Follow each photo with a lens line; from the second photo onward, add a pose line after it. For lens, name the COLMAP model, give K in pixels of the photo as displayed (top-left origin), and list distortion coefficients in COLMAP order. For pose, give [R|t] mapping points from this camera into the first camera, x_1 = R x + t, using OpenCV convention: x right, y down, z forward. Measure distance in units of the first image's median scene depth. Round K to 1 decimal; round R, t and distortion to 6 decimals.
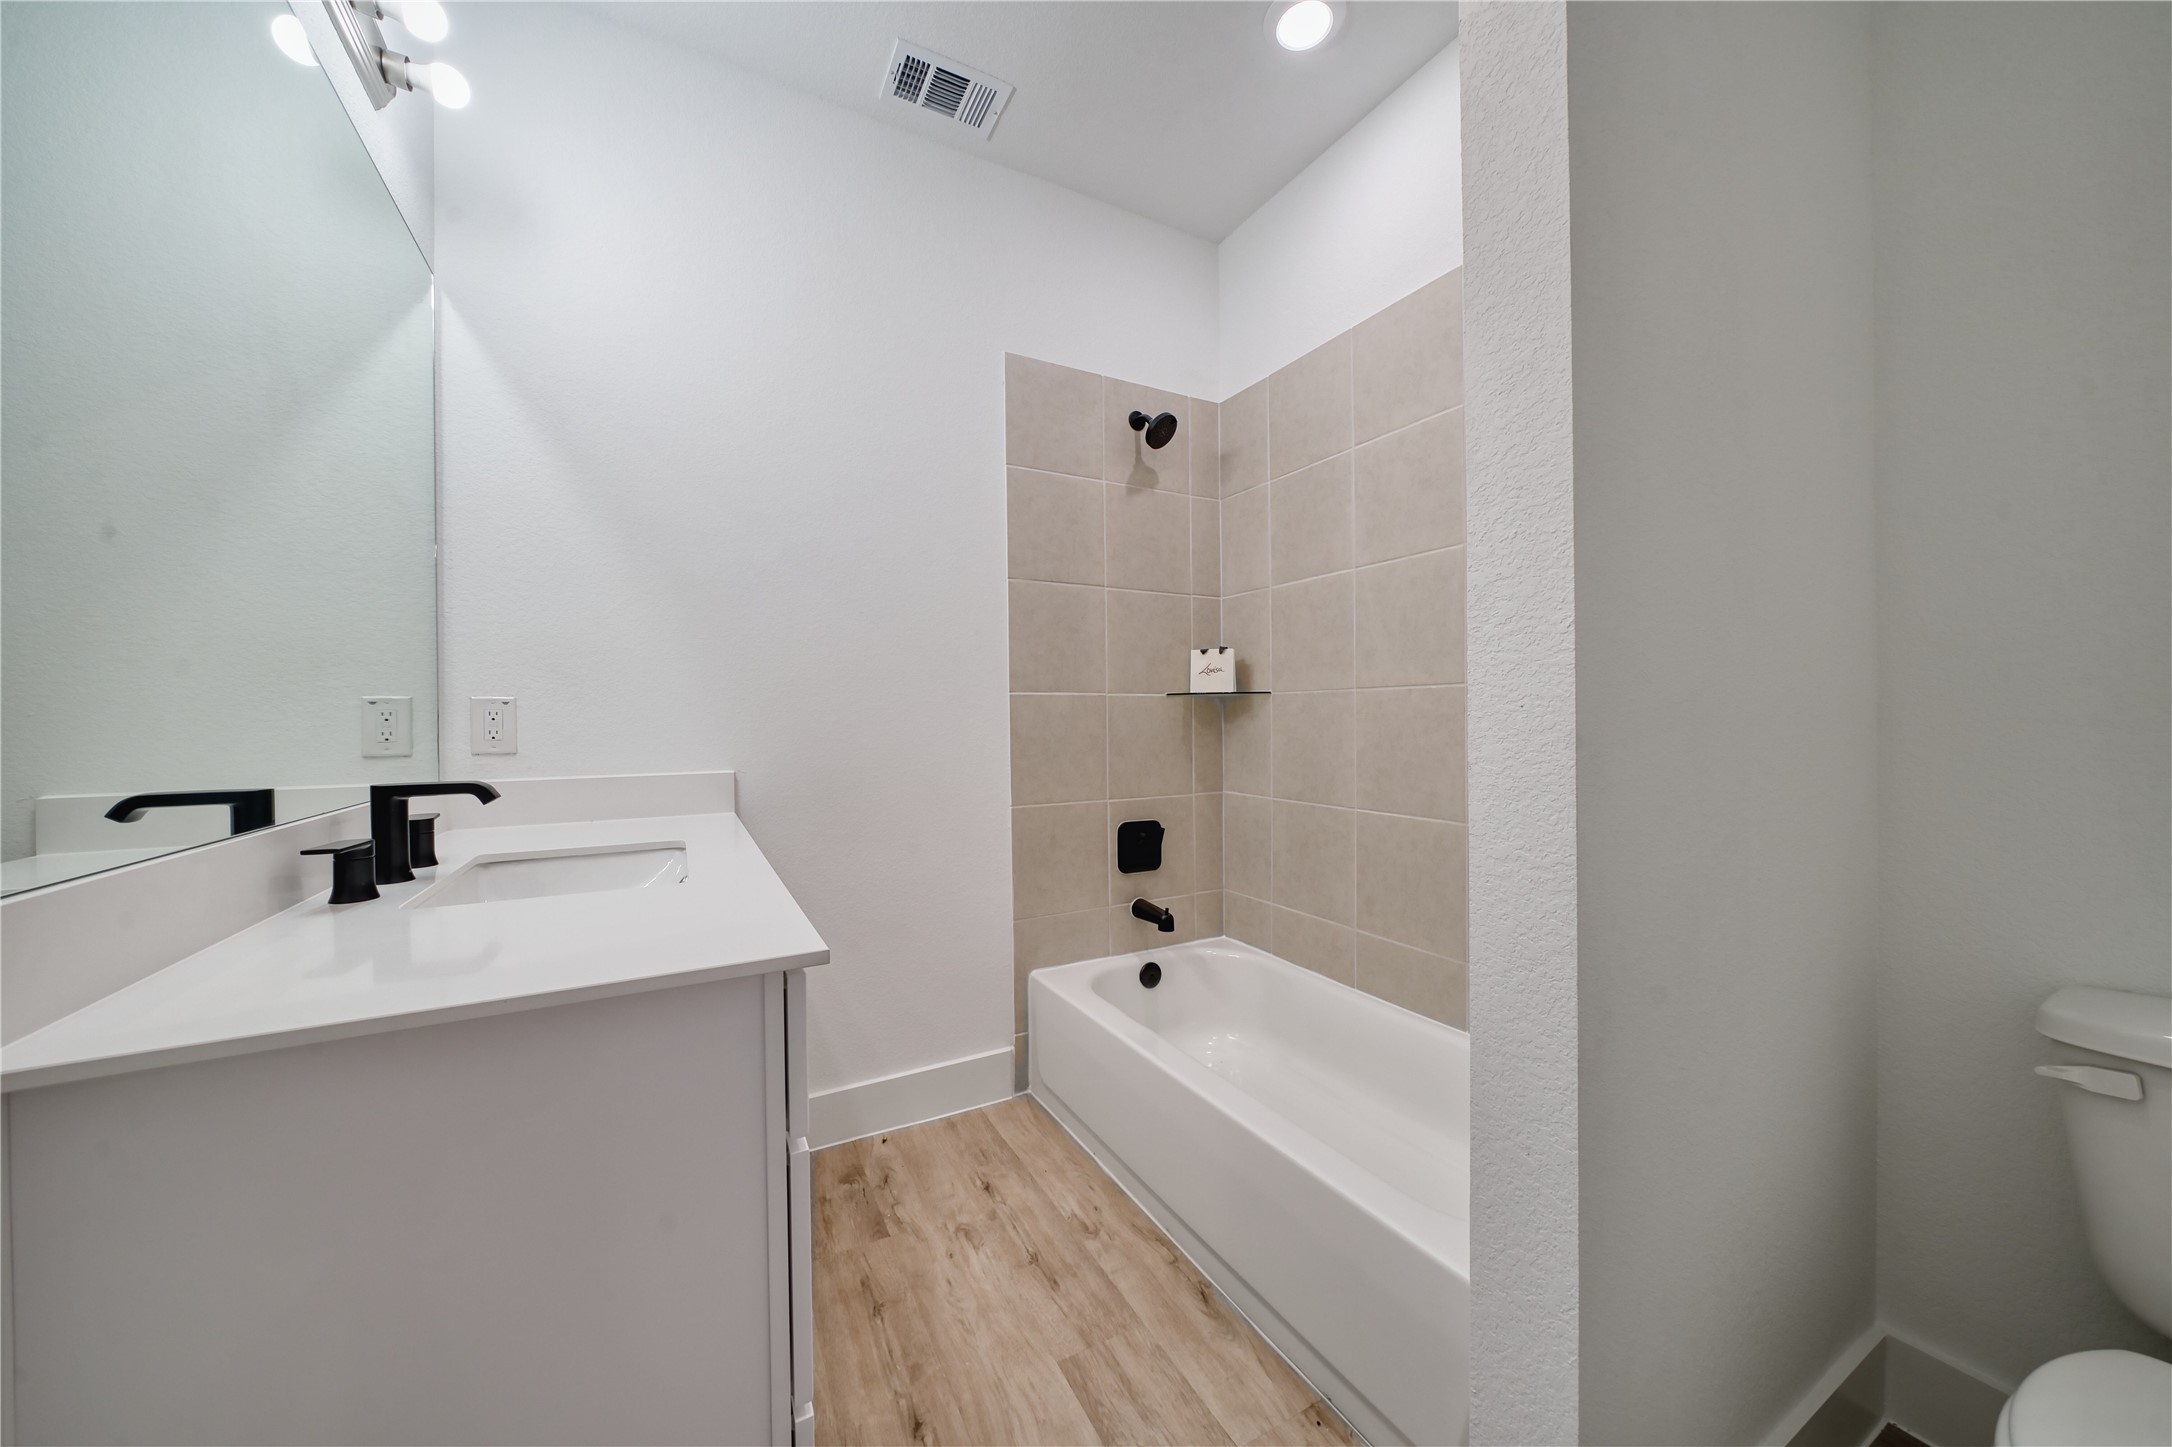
lens RADIAL K [[750.8, 0, 1087.7], [0, 750.8, 719.5], [0, 0, 1]] dist [-0.008457, 0.000548]
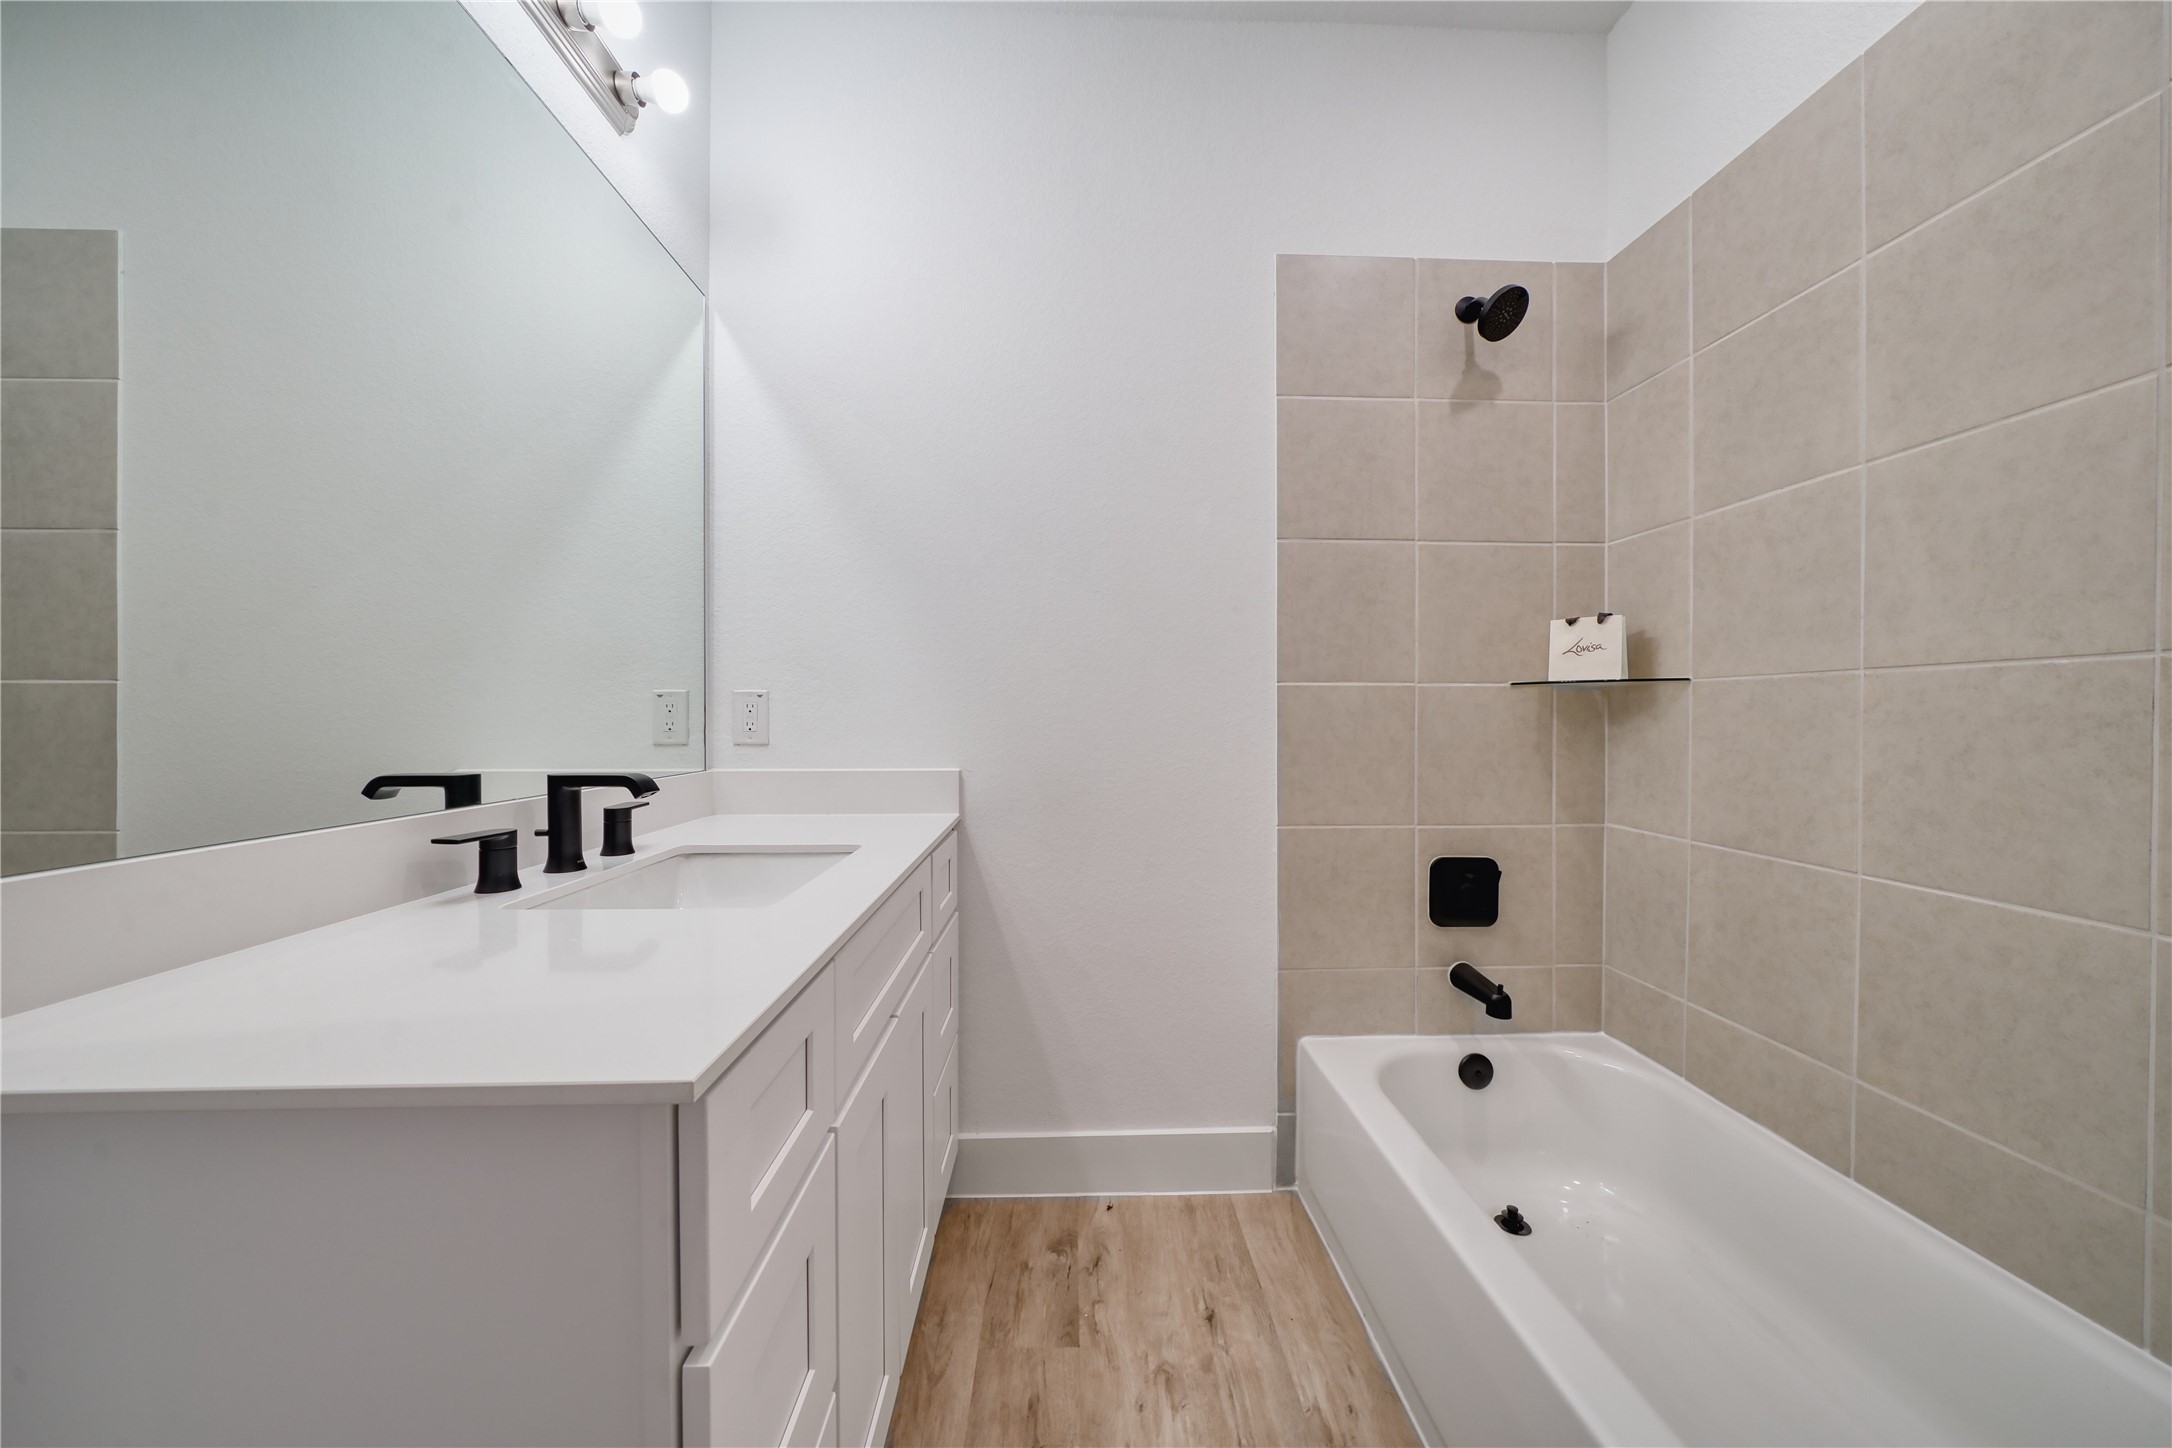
lens RADIAL K [[750.8, 0, 1090.4], [0, 750.8, 721.3], [0, 0, 1]] dist [-0.008457, 0.000548]
pose [[0.894006, 0.012624, -0.447877, 0.079185], [-0.009677, 0.999914, 0.008866, -0.000275], [0.447950, -0.003592, 0.894051, 0.211855]]
